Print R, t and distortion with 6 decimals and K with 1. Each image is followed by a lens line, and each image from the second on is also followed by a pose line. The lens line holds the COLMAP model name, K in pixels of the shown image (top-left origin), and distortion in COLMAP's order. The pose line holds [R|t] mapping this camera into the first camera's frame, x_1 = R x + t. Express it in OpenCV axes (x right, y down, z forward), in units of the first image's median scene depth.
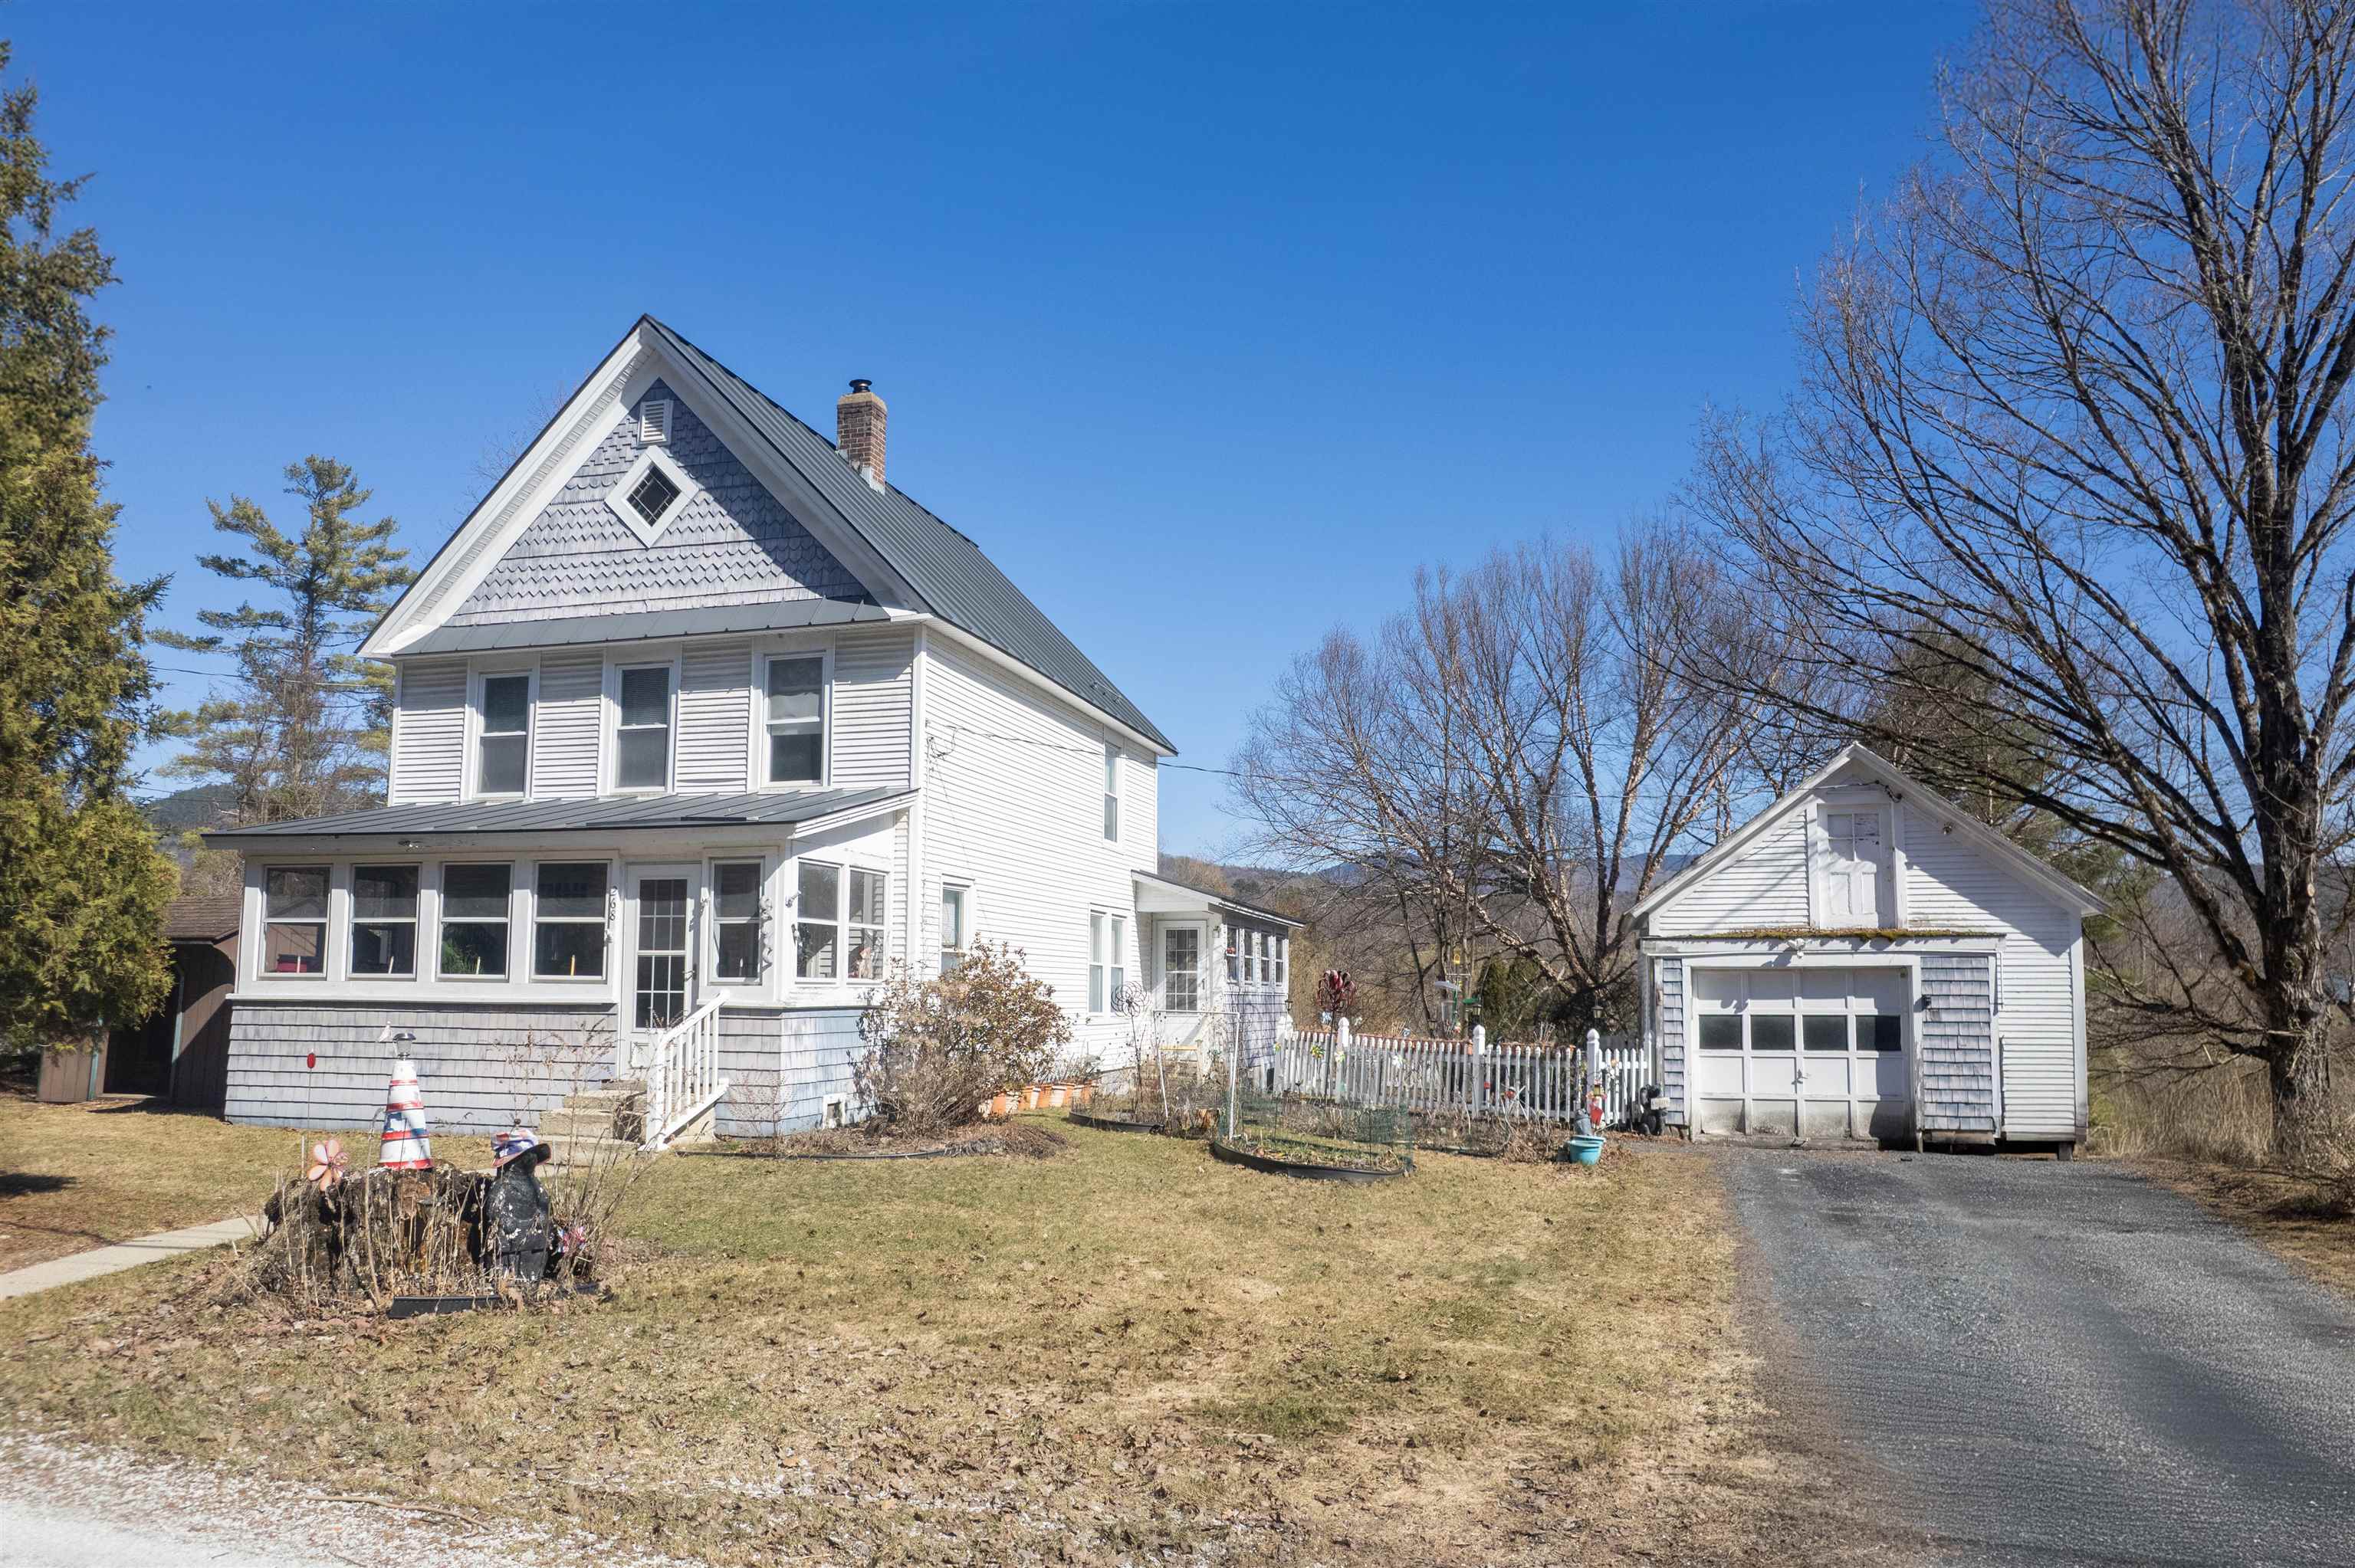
lens RADIAL K [[1546.0, 0, 1177.5], [0, 1546.0, 784.0], [0, 0, 1]] dist [-0.002153, 0.000216]
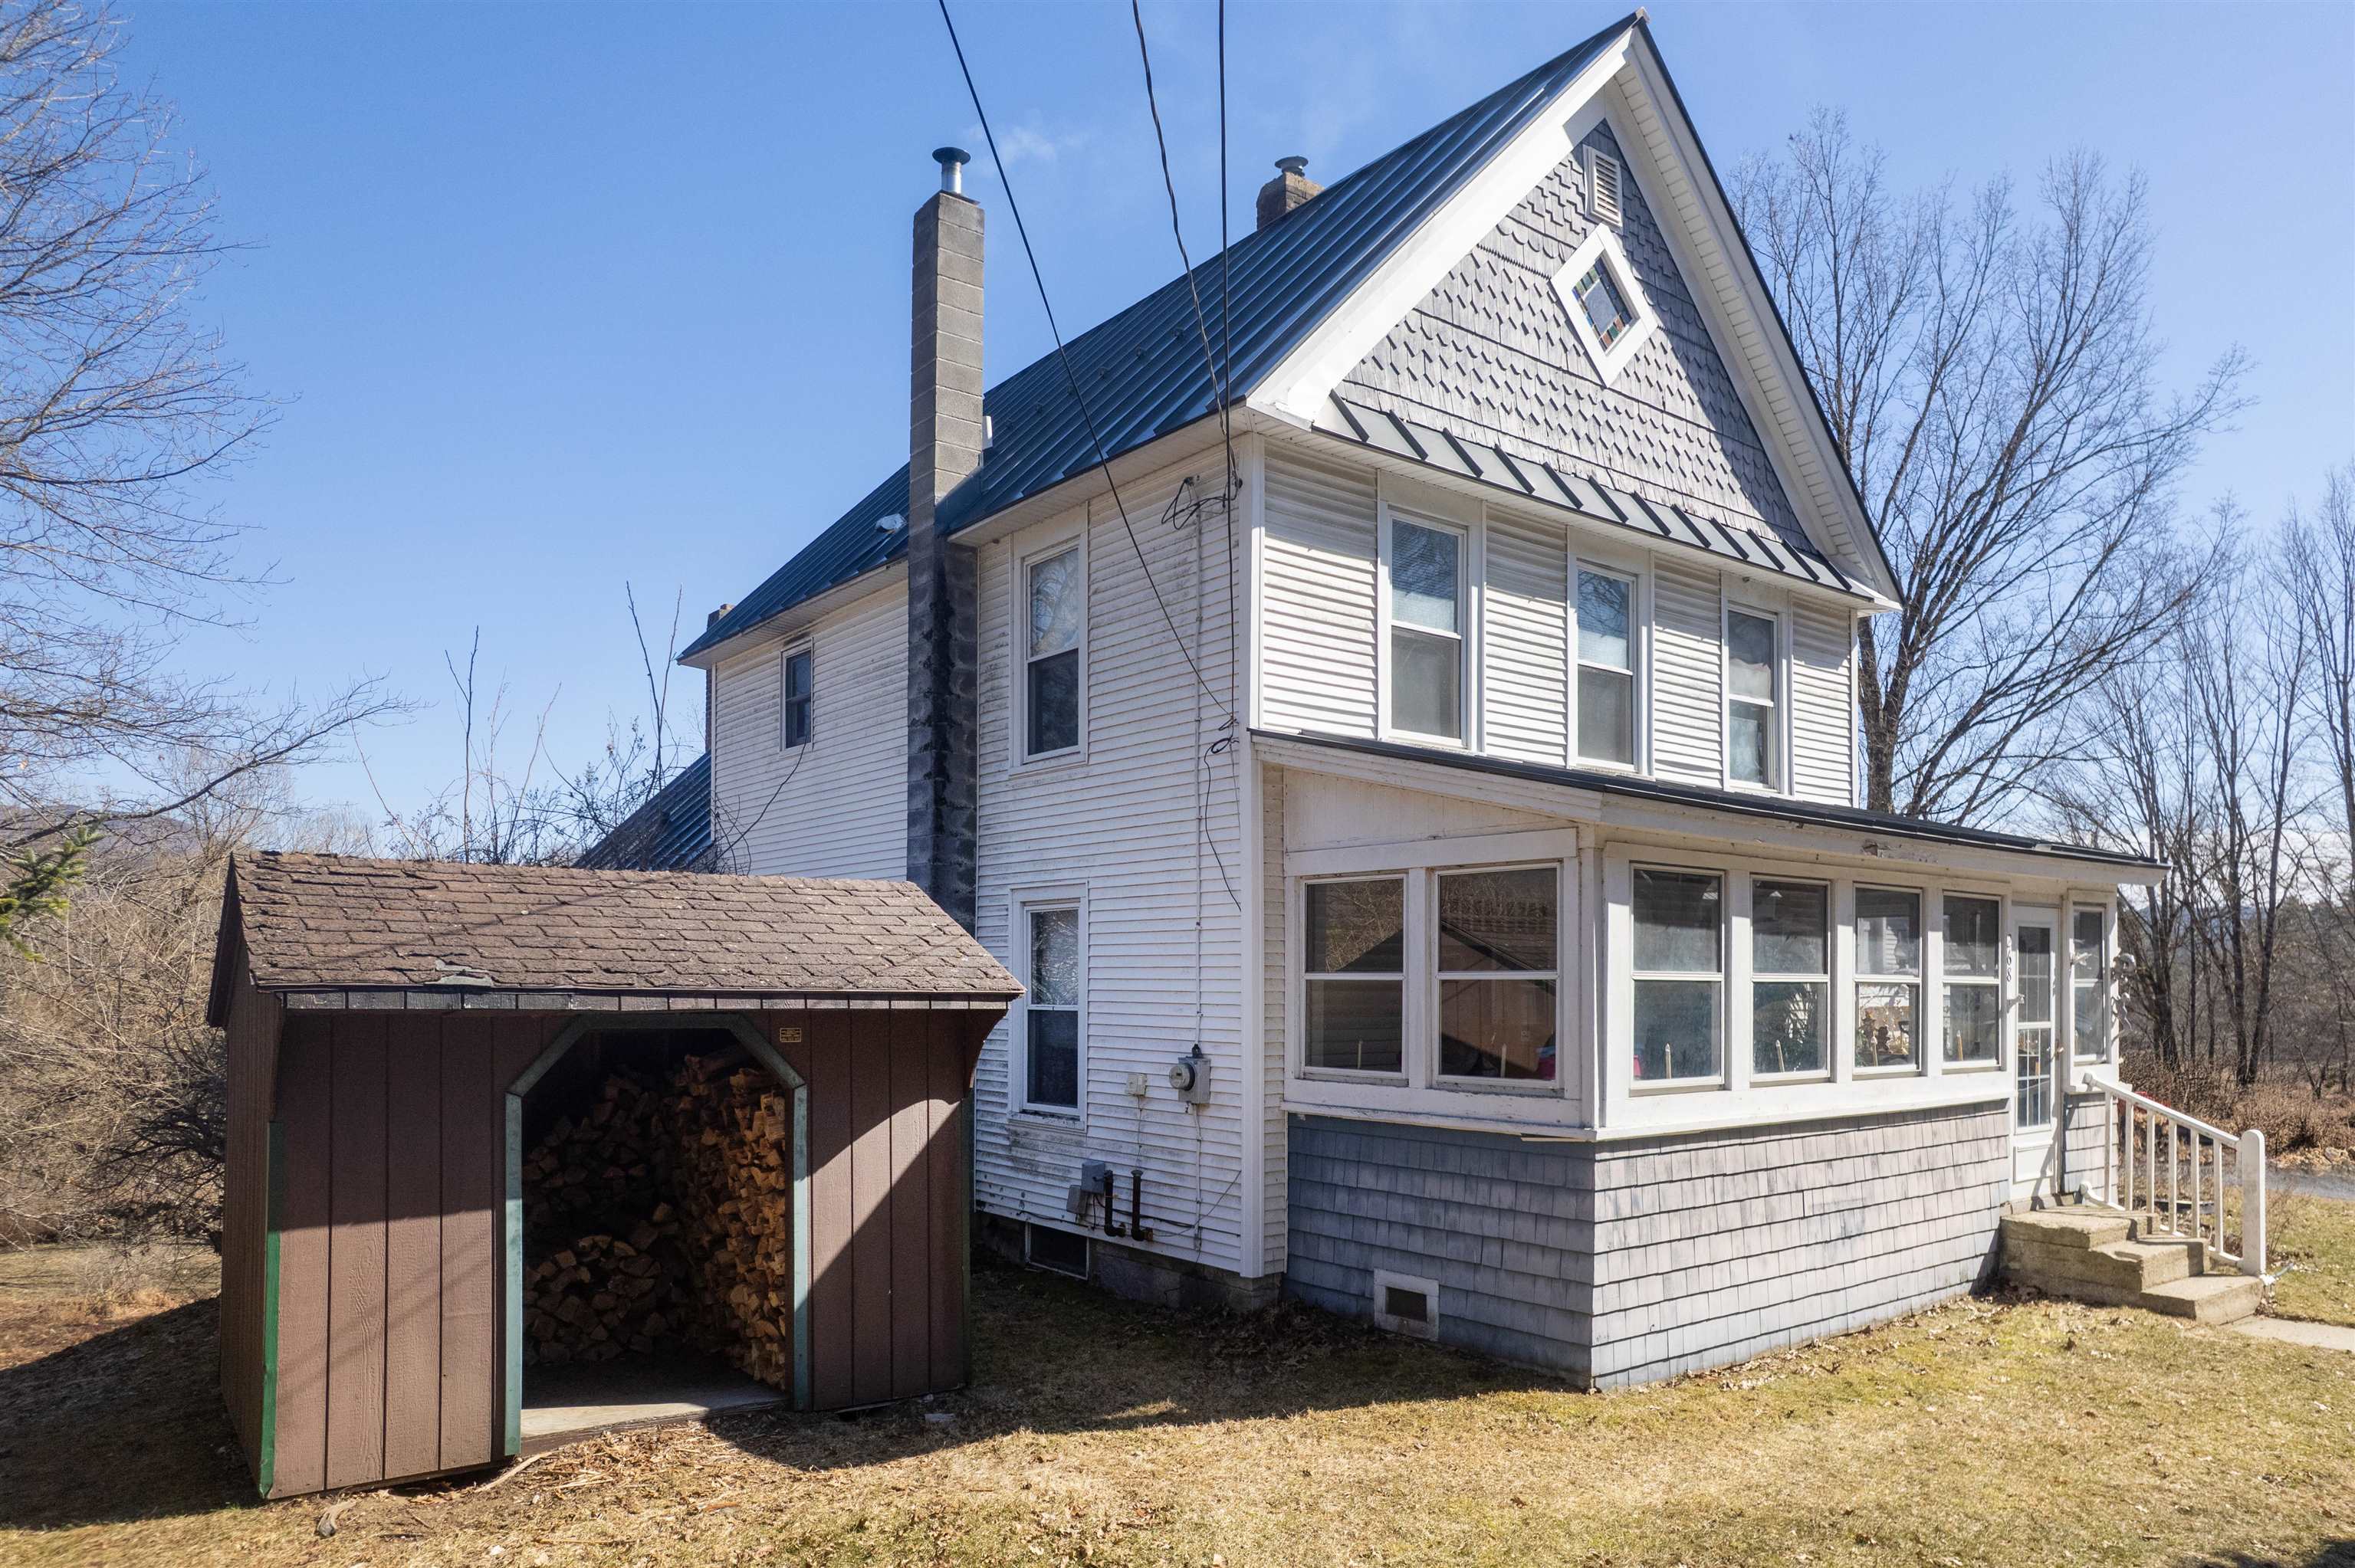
lens RADIAL K [[1539.2, 0, 1180.2], [0, 1539.2, 938.2], [0, 0, 1]] dist [-0.040808, 0.000085]
pose [[0.594248, 0.024737, 0.803901, -0.947143], [-0.110311, 0.992588, 0.051000, 0.061017], [-0.796681, -0.118986, 0.592572, 0.737928]]
